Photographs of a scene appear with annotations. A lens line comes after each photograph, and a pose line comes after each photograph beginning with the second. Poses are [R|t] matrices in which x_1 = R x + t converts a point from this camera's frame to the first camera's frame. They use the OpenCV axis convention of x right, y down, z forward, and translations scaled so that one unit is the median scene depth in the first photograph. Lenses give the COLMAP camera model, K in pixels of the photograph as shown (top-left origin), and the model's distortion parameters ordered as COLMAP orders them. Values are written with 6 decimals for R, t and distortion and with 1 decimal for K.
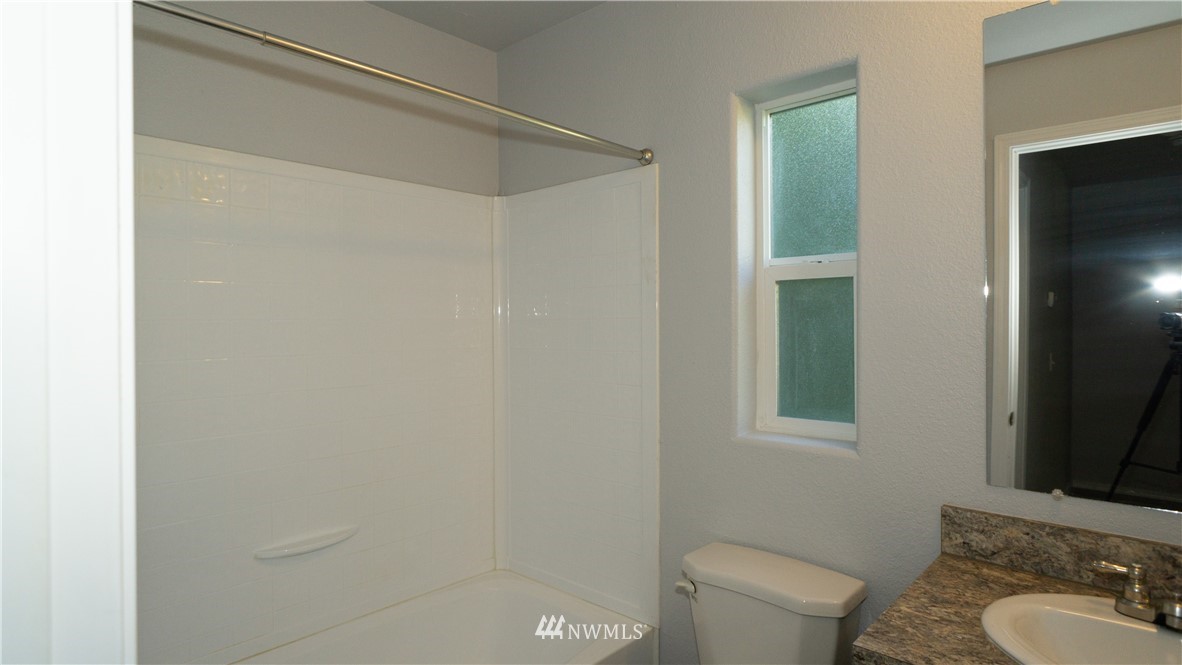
lens RADIAL K [[629.3, 0, 600.7], [0, 629.3, 329.8], [0, 0, 1]] dist [-0.001105, 0.002254]
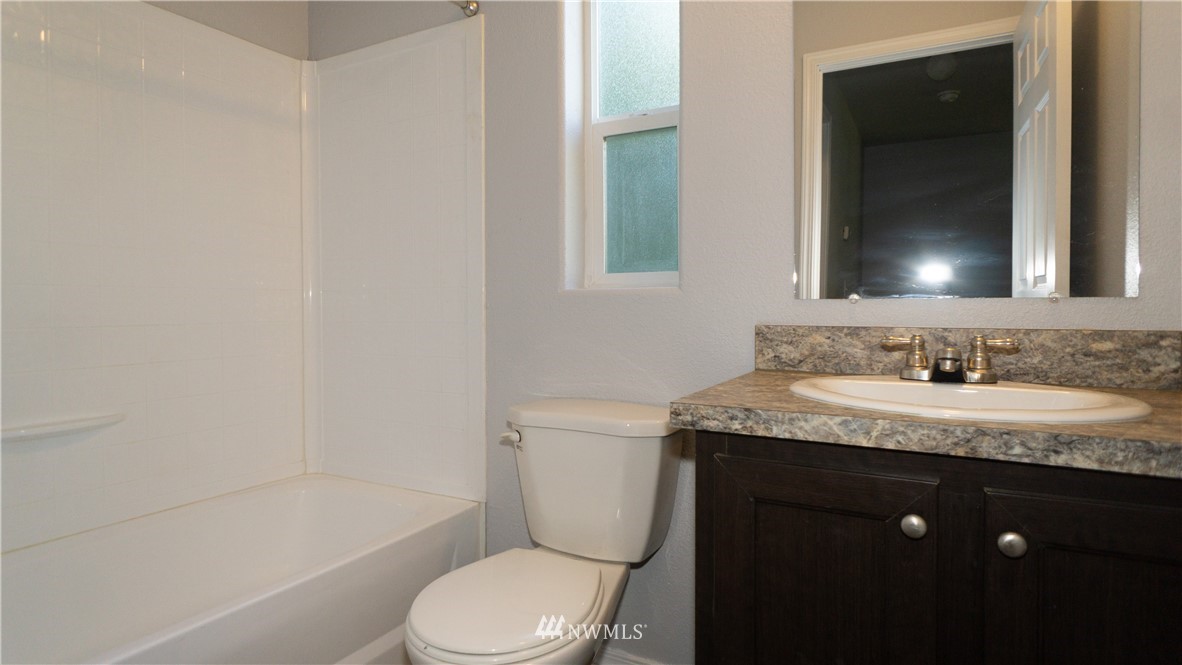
lens RADIAL K [[621.4, 0, 594.1], [0, 621.4, 327.6], [0, 0, 1]] dist [-0.011598, 0.001739]
pose [[0.972193, -0.003281, 0.234159, 0.045727], [0.001103, 0.999955, 0.009434, 0.275978], [-0.234180, -0.008914, 0.972152, 0.071715]]
